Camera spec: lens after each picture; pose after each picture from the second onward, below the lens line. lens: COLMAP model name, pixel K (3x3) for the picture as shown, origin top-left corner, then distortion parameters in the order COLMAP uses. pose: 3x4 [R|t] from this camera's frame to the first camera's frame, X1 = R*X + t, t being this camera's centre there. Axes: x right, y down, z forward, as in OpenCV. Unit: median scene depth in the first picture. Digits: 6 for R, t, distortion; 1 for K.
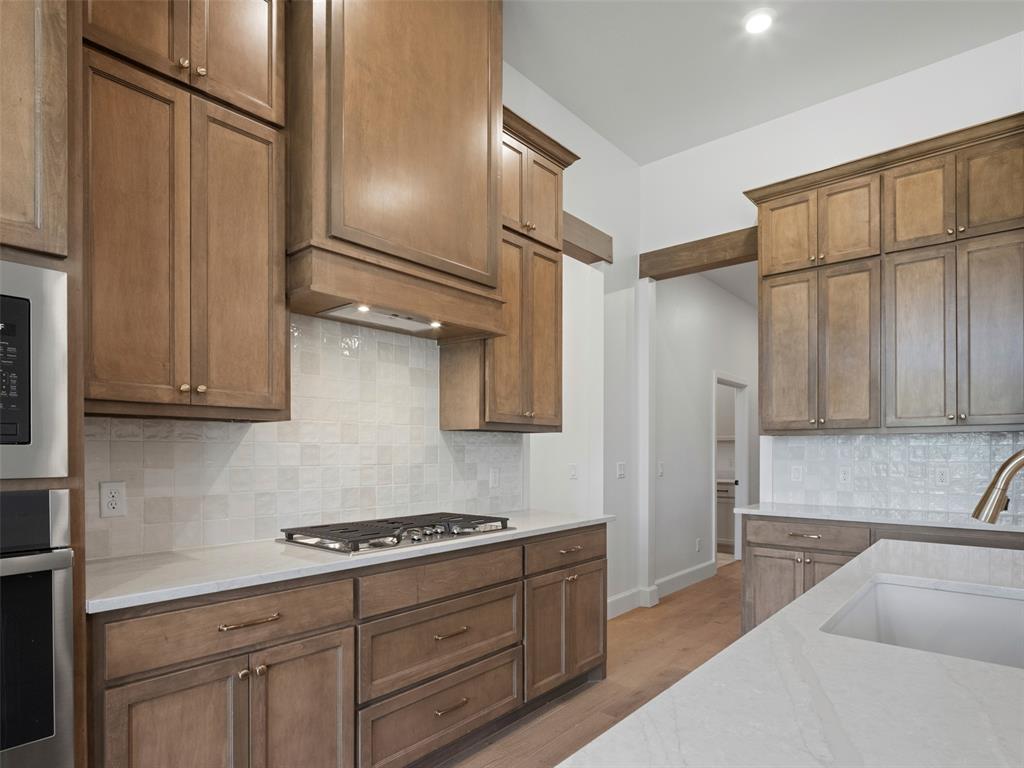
lens RADIAL K [[579.5, 0, 512.8], [0, 579.5, 455.8], [0, 0, 1]] dist [-0.005206, -0.000915]
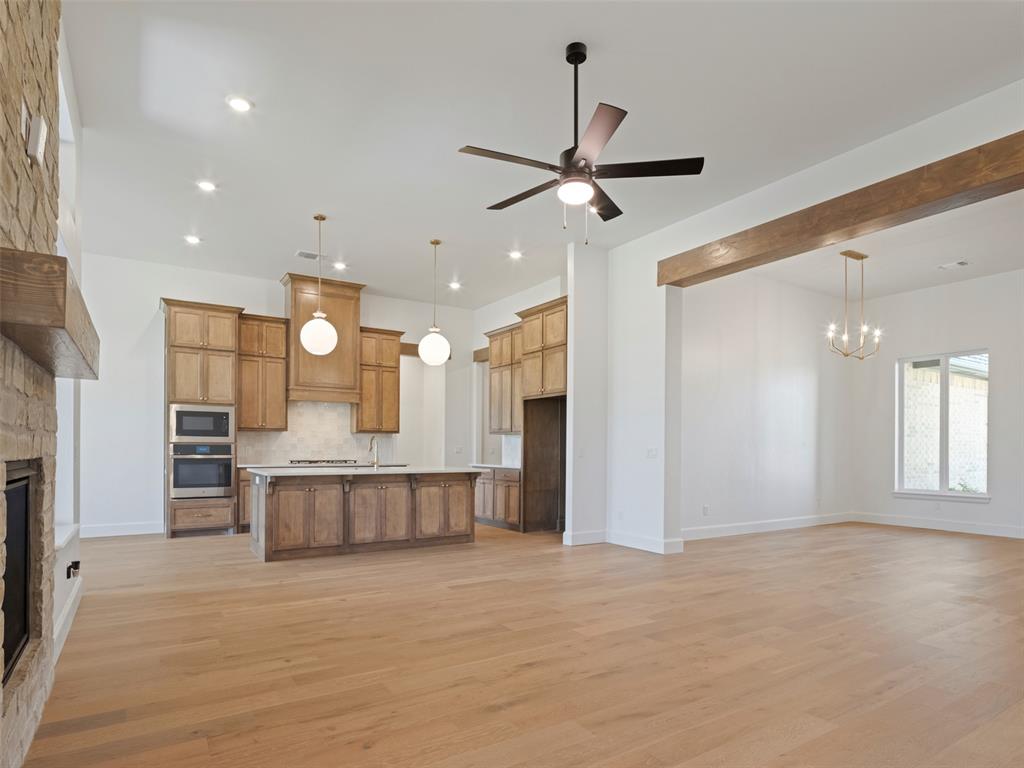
lens RADIAL K [[573.7, 0, 508.5], [0, 573.7, 451.4], [0, 0, 1]] dist [-0.004914, -0.000409]
pose [[0.955262, 0.009443, -0.295610, 1.540889], [-0.009634, 0.999953, 0.000810, 0.040767], [0.295604, 0.002075, 0.955308, -1.593116]]
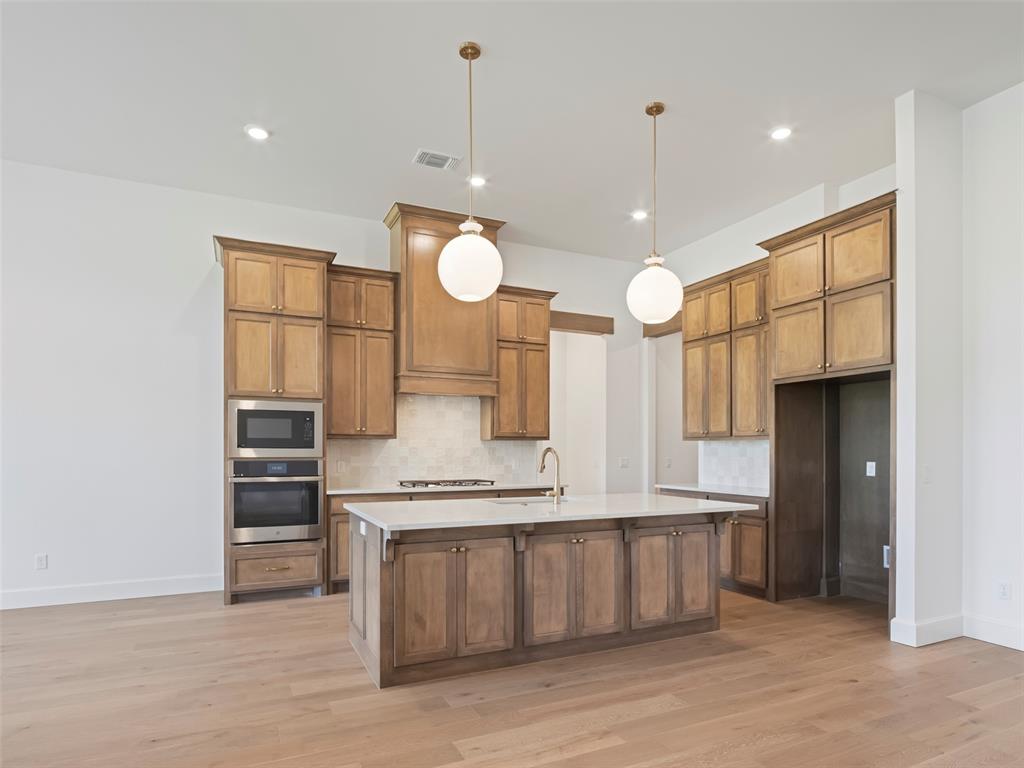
lens RADIAL K [[579.5, 0, 512.8], [0, 579.5, 455.8], [0, 0, 1]] dist [-0.005206, -0.000915]
pose [[0.911023, 0.006066, -0.412312, 0.845116], [-0.004771, 0.999980, 0.004171, 0.002933], [0.412329, -0.001832, 0.911033, -0.850633]]
